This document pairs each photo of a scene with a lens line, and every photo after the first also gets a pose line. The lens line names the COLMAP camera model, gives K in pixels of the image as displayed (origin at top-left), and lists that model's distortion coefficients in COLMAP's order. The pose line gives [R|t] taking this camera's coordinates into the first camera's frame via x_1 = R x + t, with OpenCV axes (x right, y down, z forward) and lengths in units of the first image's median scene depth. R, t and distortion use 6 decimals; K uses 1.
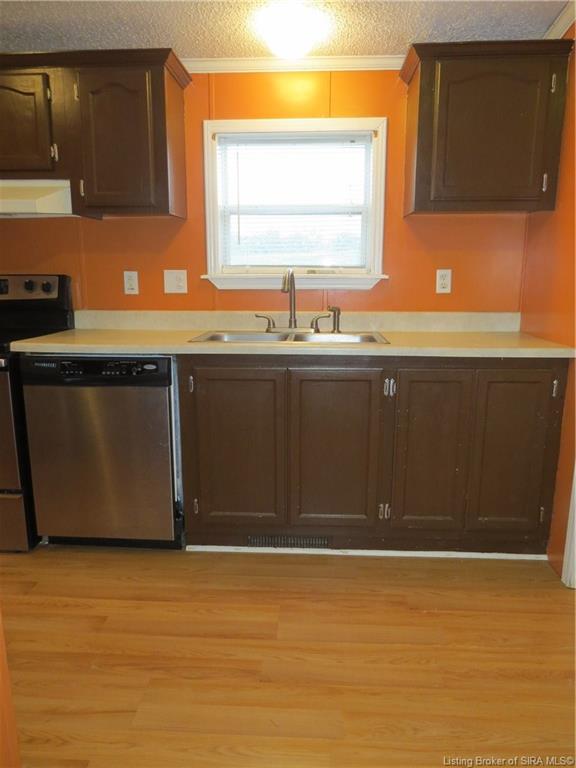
lens RADIAL K [[549.6, 0, 288.5], [0, 549.6, 384.0], [0, 0, 1]] dist [-0.020084, -0.001401]
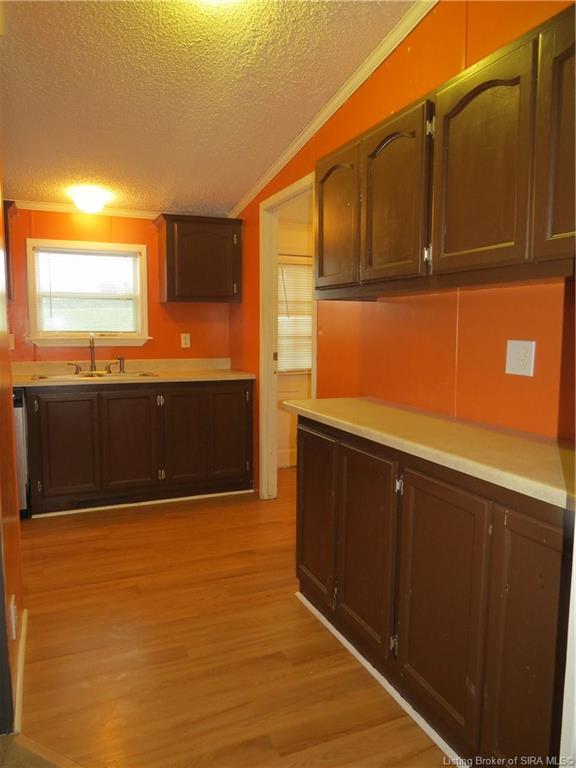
lens RADIAL K [[549.6, 0, 285.9], [0, 549.6, 383.6], [0, 0, 1]] dist [-0.020084, -0.001401]
pose [[0.895820, -0.040245, 0.442592, -0.194529], [0.086615, 0.992604, -0.085055, 0.114624], [-0.435895, 0.114529, 0.892680, -0.629943]]
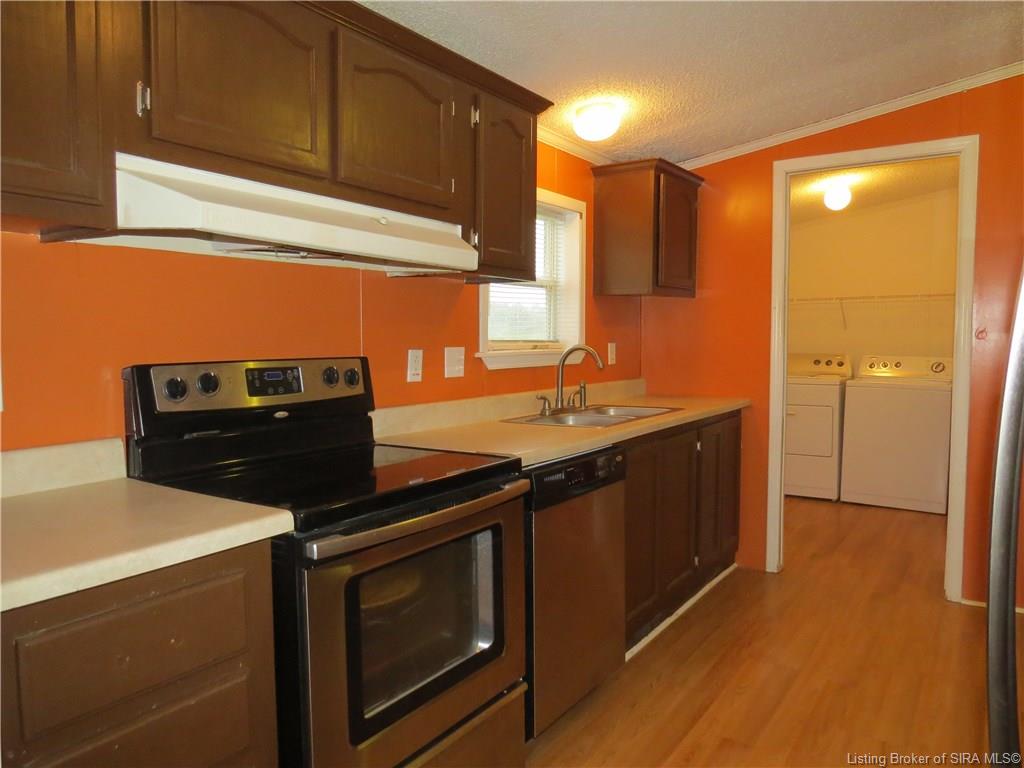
lens RADIAL K [[732.8, 0, 514.9], [0, 732.8, 381.7], [0, 0, 1]] dist [-0.020084, -0.001401]
pose [[0.511723, -0.055717, 0.857342, -1.087462], [0.177624, 0.983197, -0.042122, -0.107410], [-0.840589, 0.173839, 0.513021, 0.432791]]
